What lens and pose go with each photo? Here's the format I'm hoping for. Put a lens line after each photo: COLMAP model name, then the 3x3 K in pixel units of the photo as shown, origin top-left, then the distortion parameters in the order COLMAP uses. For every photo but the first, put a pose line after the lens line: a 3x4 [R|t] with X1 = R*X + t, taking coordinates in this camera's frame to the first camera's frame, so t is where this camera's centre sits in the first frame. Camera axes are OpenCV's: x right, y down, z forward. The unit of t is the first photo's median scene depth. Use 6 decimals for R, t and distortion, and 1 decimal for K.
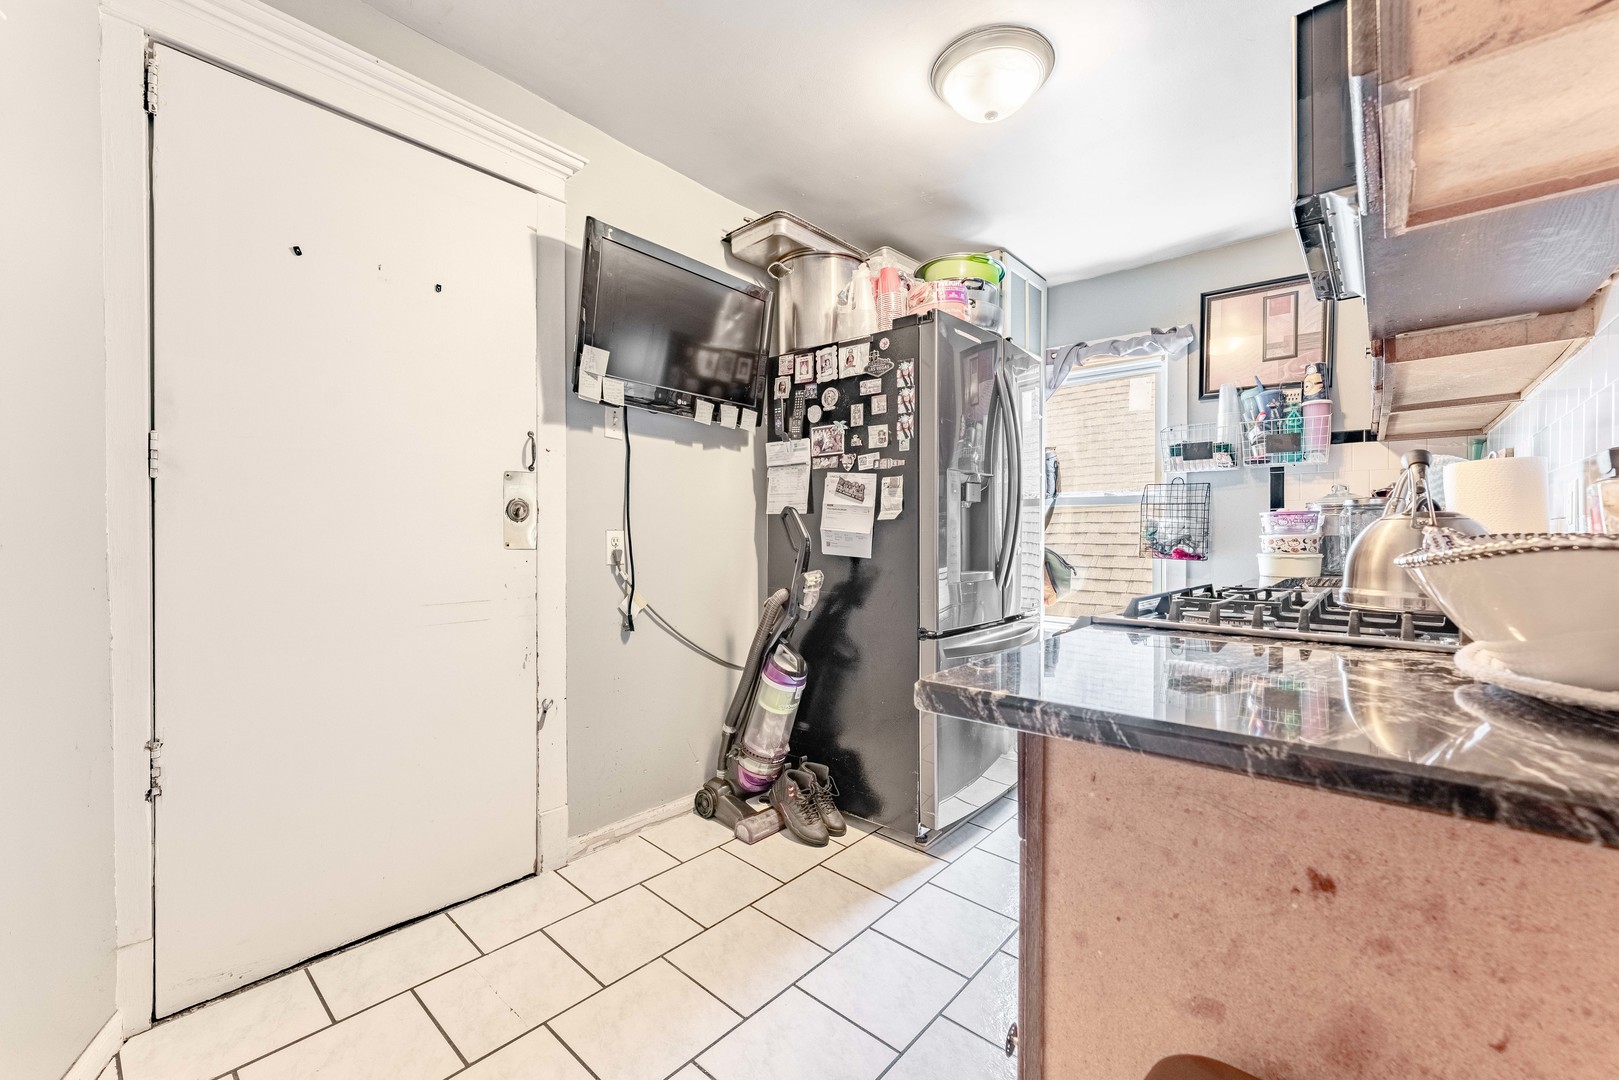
lens RADIAL K [[667.4, 0, 813.6], [0, 667.4, 535.9], [0, 0, 1]] dist [0.001052, -0.000233]
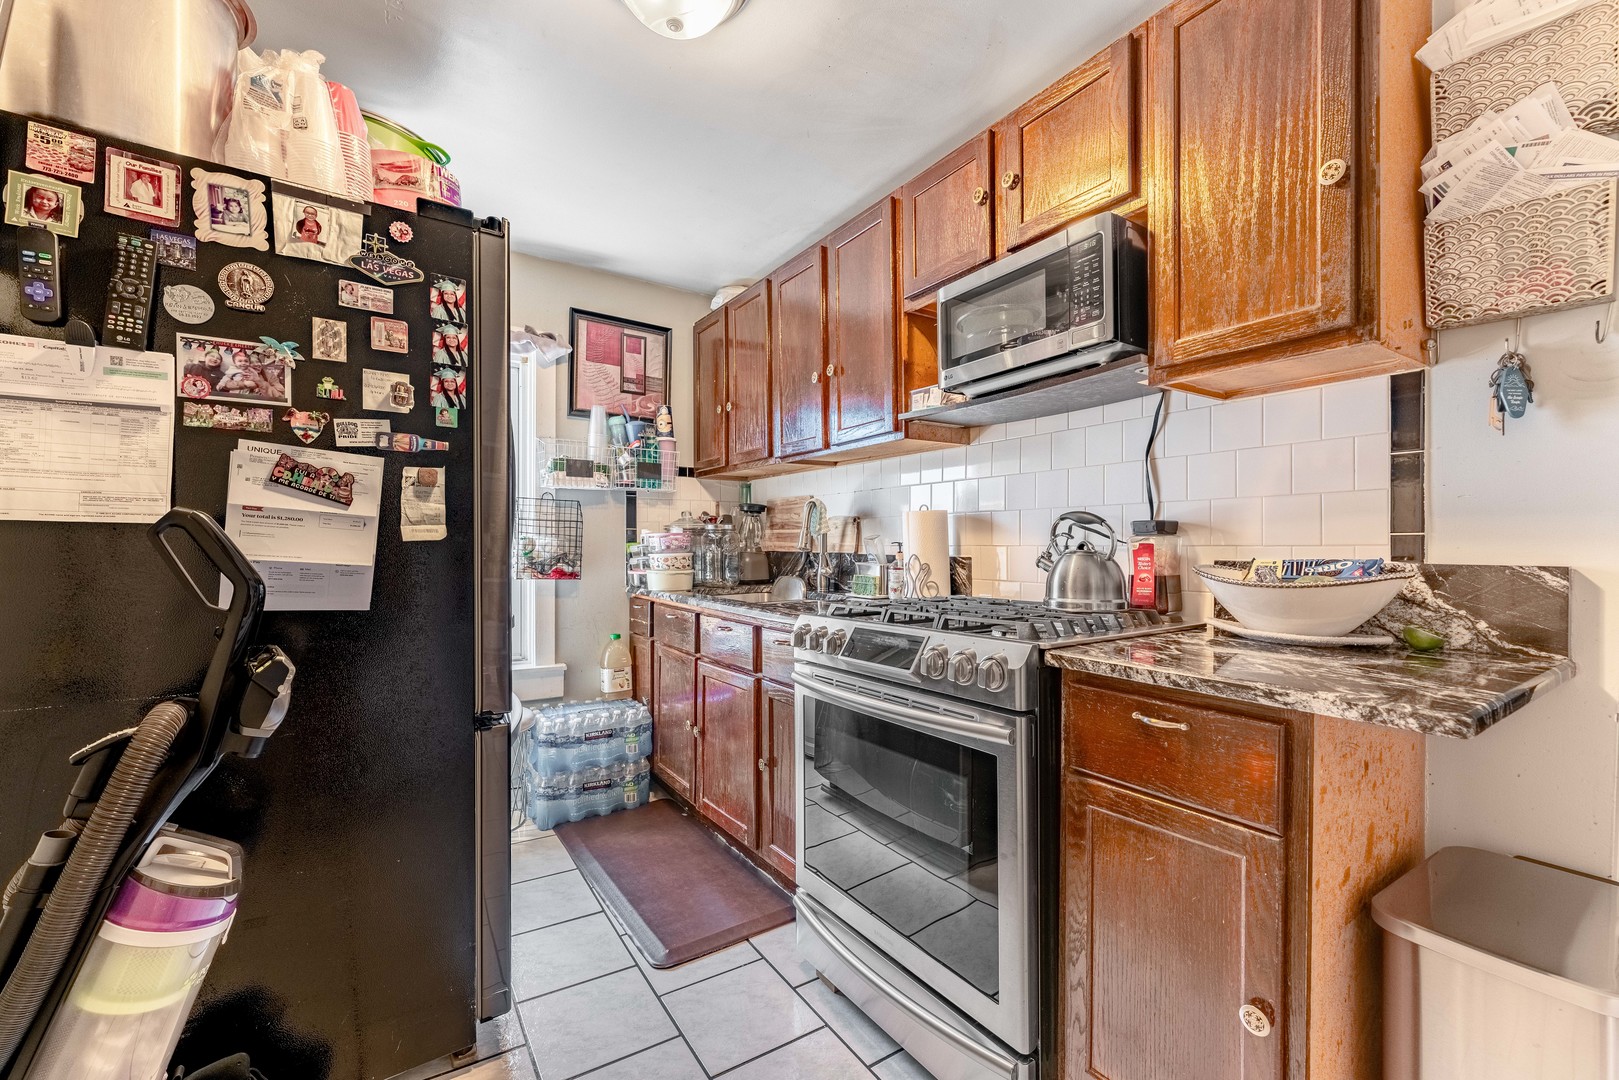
lens RADIAL K [[667.4, 0, 810.7], [0, 667.4, 550.0], [0, 0, 1]] dist [0.001052, -0.000233]
pose [[0.276586, -0.009576, 0.960942, -0.334620], [-0.003347, 0.999935, 0.010928, -0.022666], [-0.960983, -0.006239, 0.276536, 0.486077]]
